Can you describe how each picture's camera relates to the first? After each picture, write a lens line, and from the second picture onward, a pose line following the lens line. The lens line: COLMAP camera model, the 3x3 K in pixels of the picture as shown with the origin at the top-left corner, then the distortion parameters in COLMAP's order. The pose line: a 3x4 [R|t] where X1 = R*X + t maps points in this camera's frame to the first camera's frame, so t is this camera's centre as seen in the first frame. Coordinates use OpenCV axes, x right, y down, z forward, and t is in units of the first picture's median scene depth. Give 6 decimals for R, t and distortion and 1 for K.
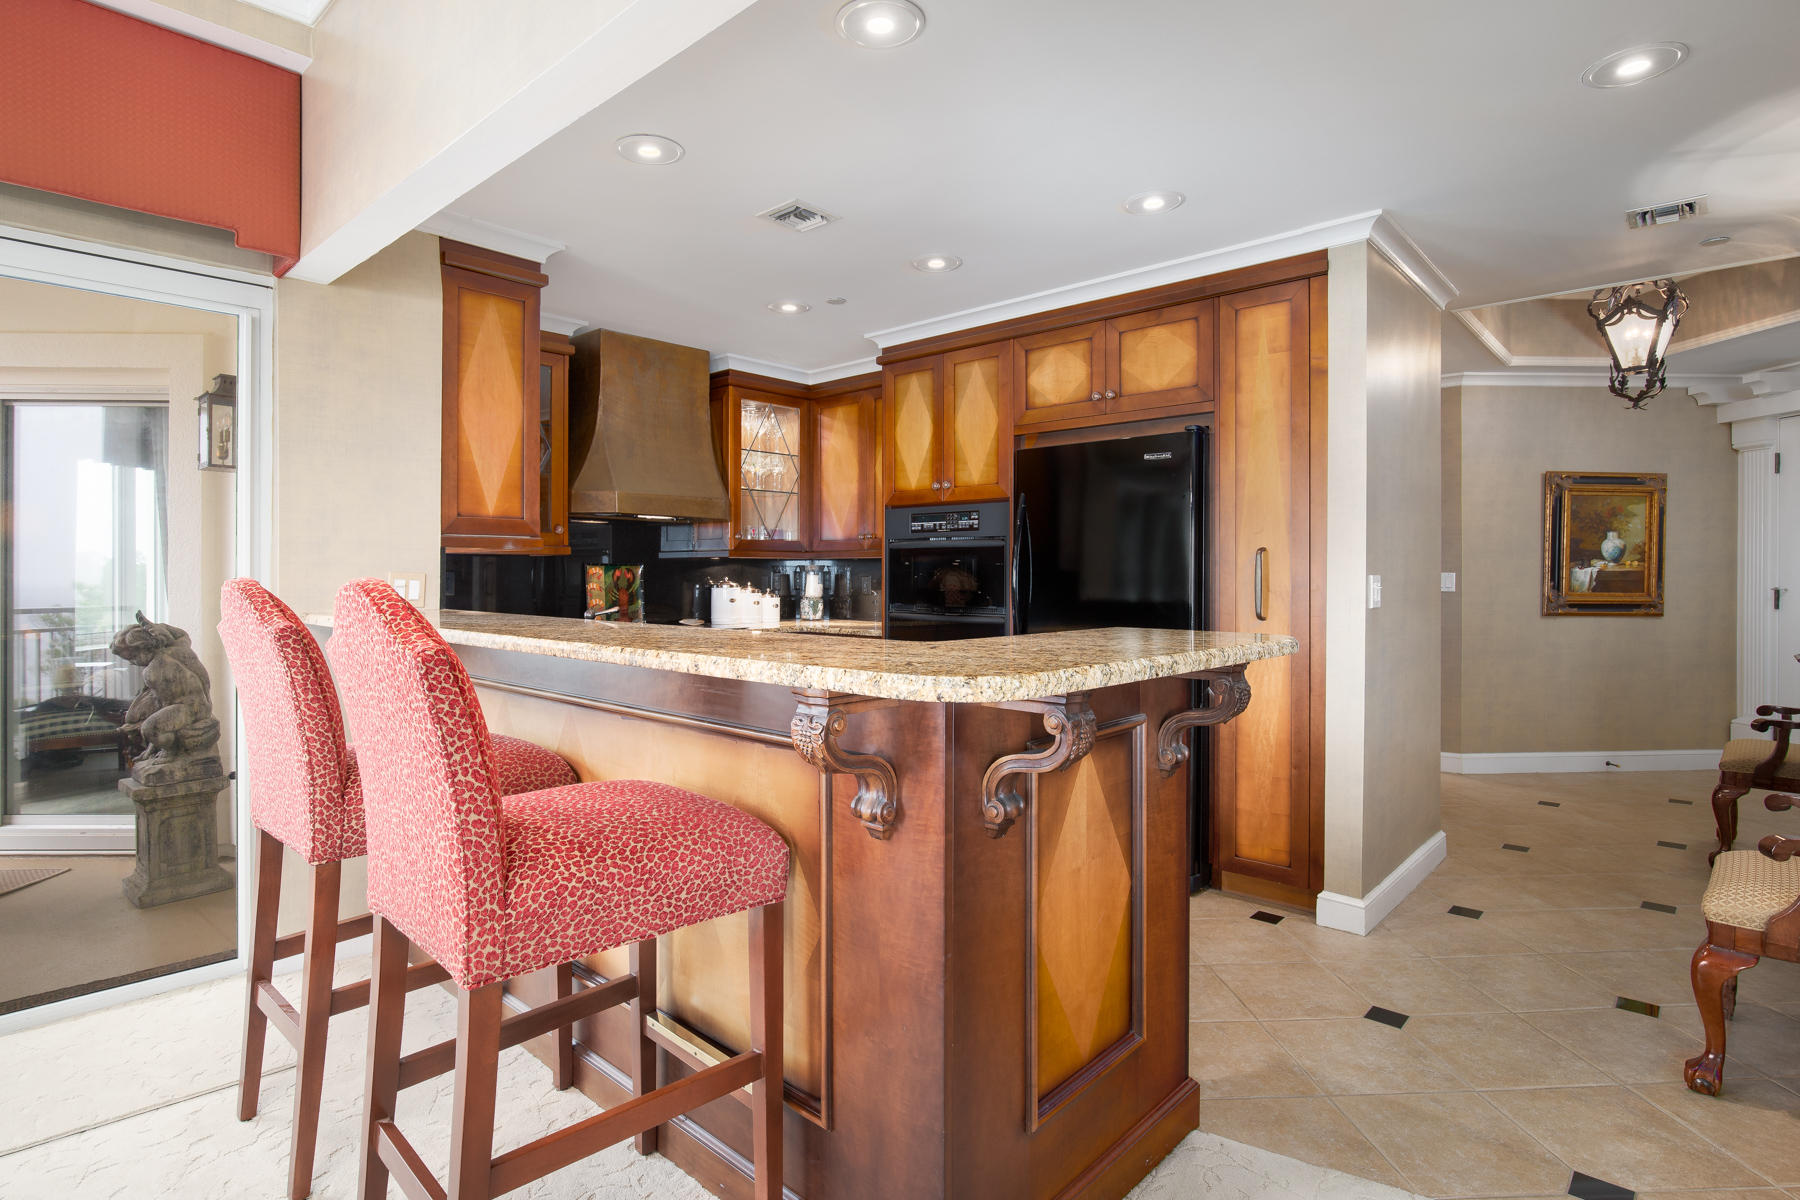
lens RADIAL K [[935.0, 0, 887.6], [0, 935.0, 578.6], [0, 0, 1]] dist [-0.027594, 0.000377]
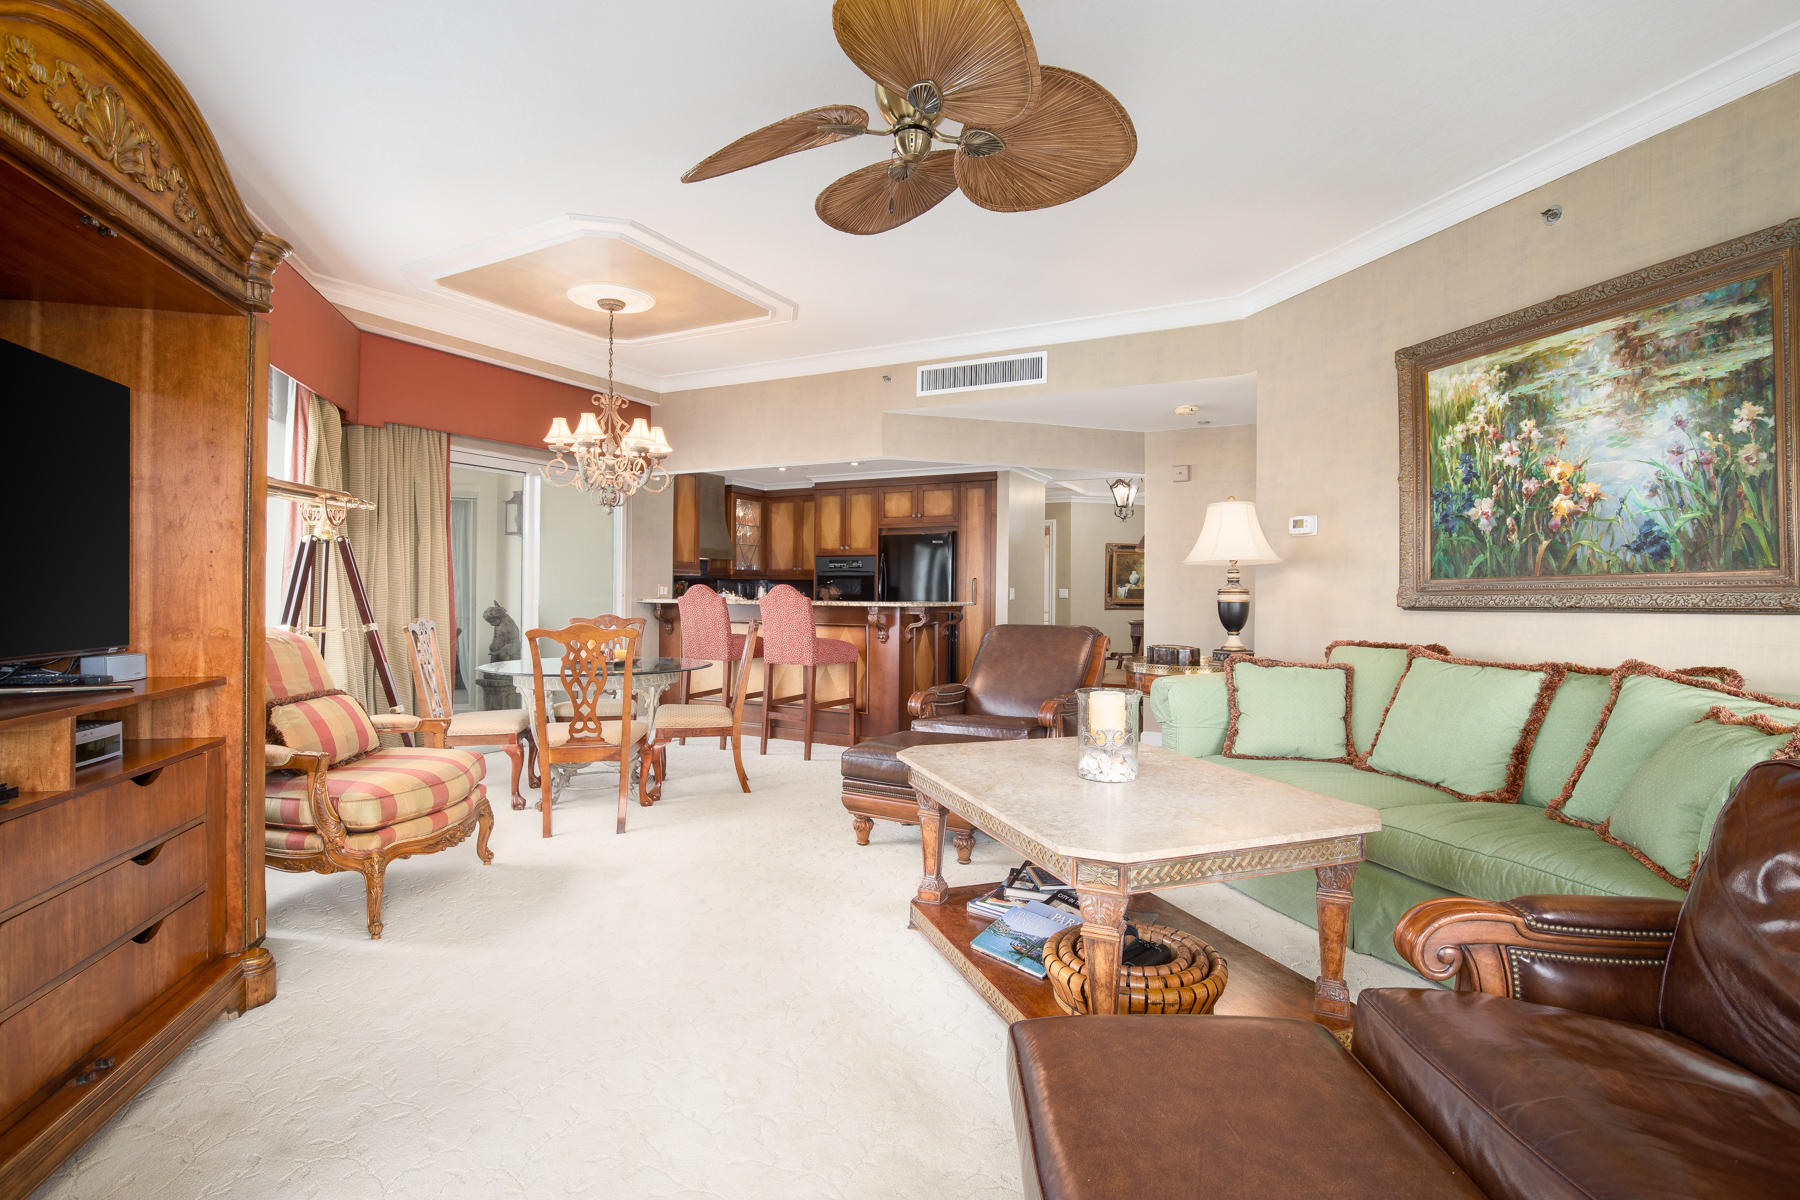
lens RADIAL K [[845.2, 0, 900.0], [0, 845.2, 600.0], [0, 0, 1]] dist [-0.021301, 0.000056]
pose [[0.967399, 0.005530, 0.253198, -0.345766], [-0.006469, 0.999975, 0.002877, 0.021171], [-0.253176, -0.004421, 0.967410, -1.063324]]
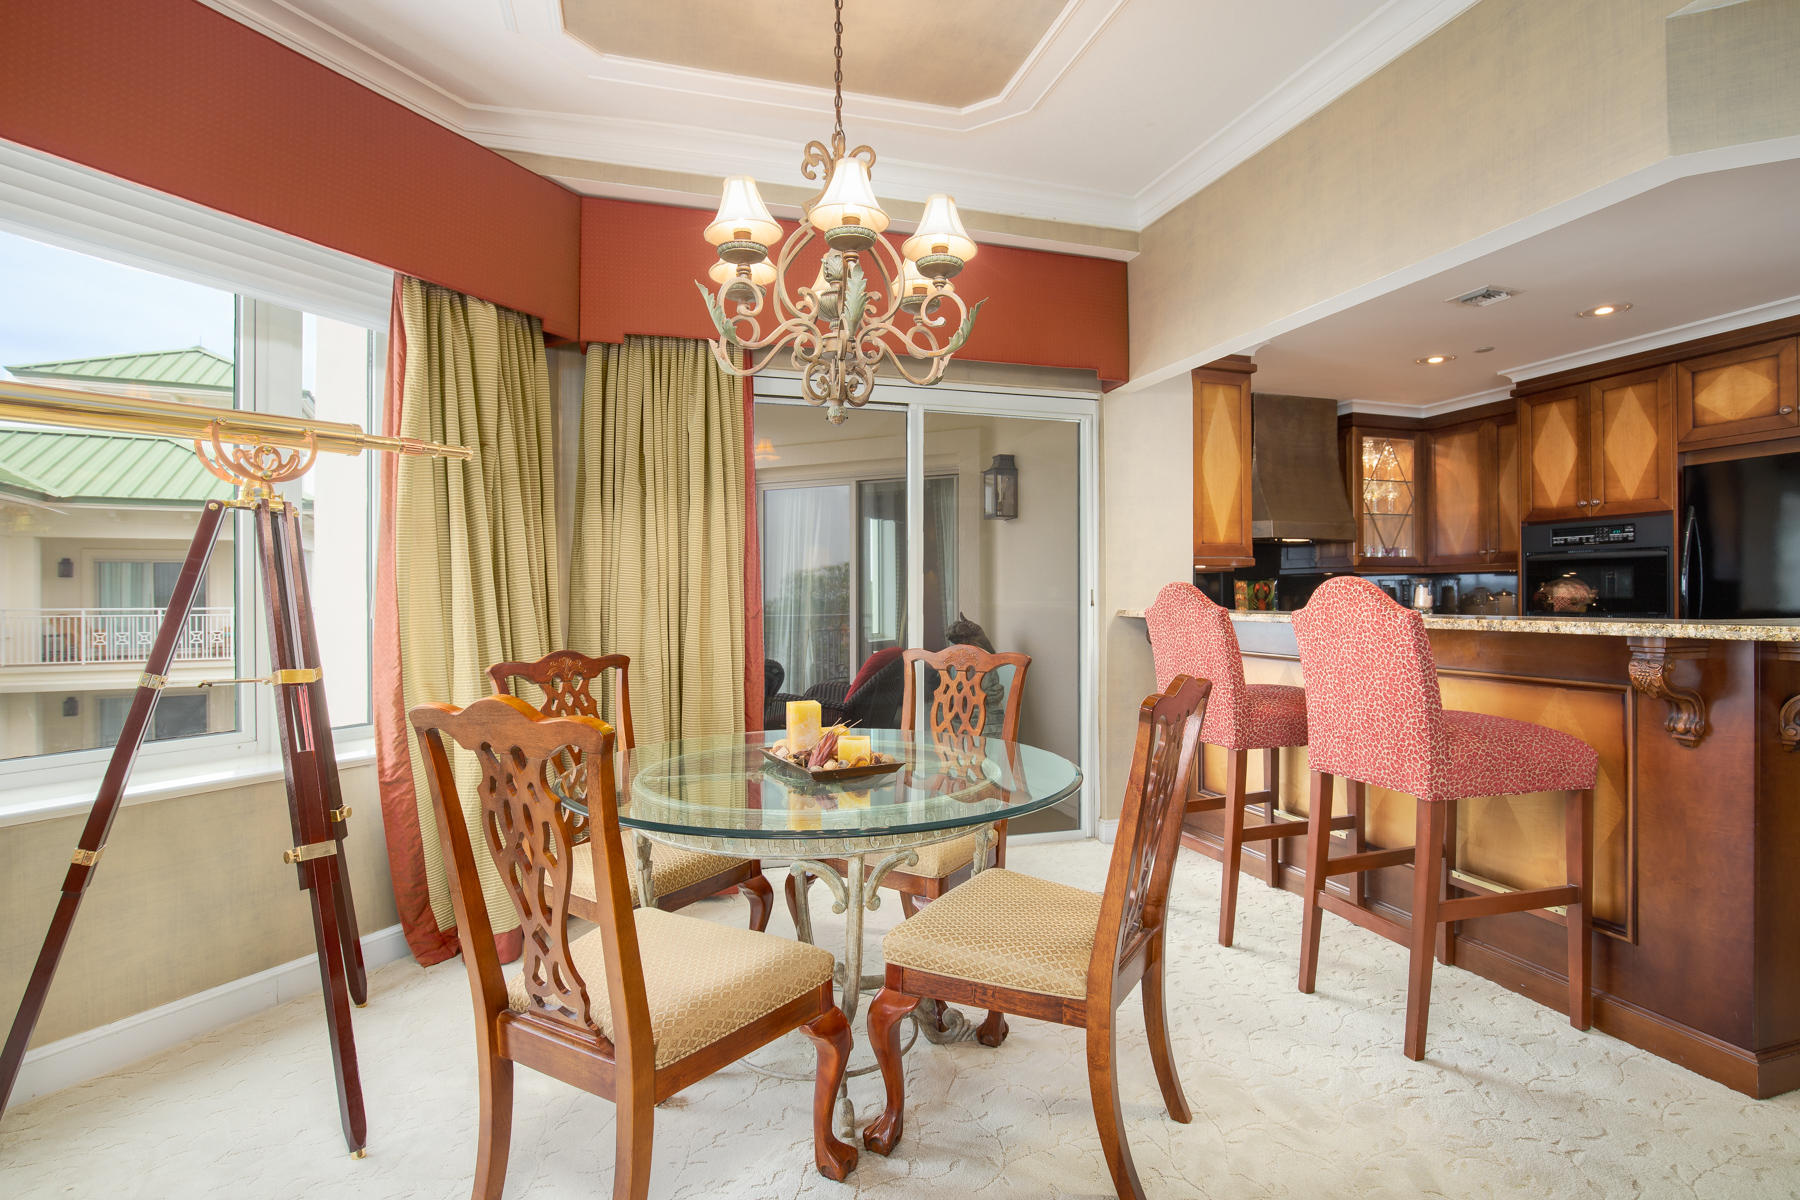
lens RADIAL K [[886.6, 0, 899.8], [0, 886.6, 594.2], [0, 0, 1]] dist [-0.029909, 0.007410]
pose [[0.871791, -0.005232, -0.489849, -0.154702], [0.002167, 0.999974, -0.006824, 0.014123], [0.489873, 0.004888, 0.871780, -0.305382]]
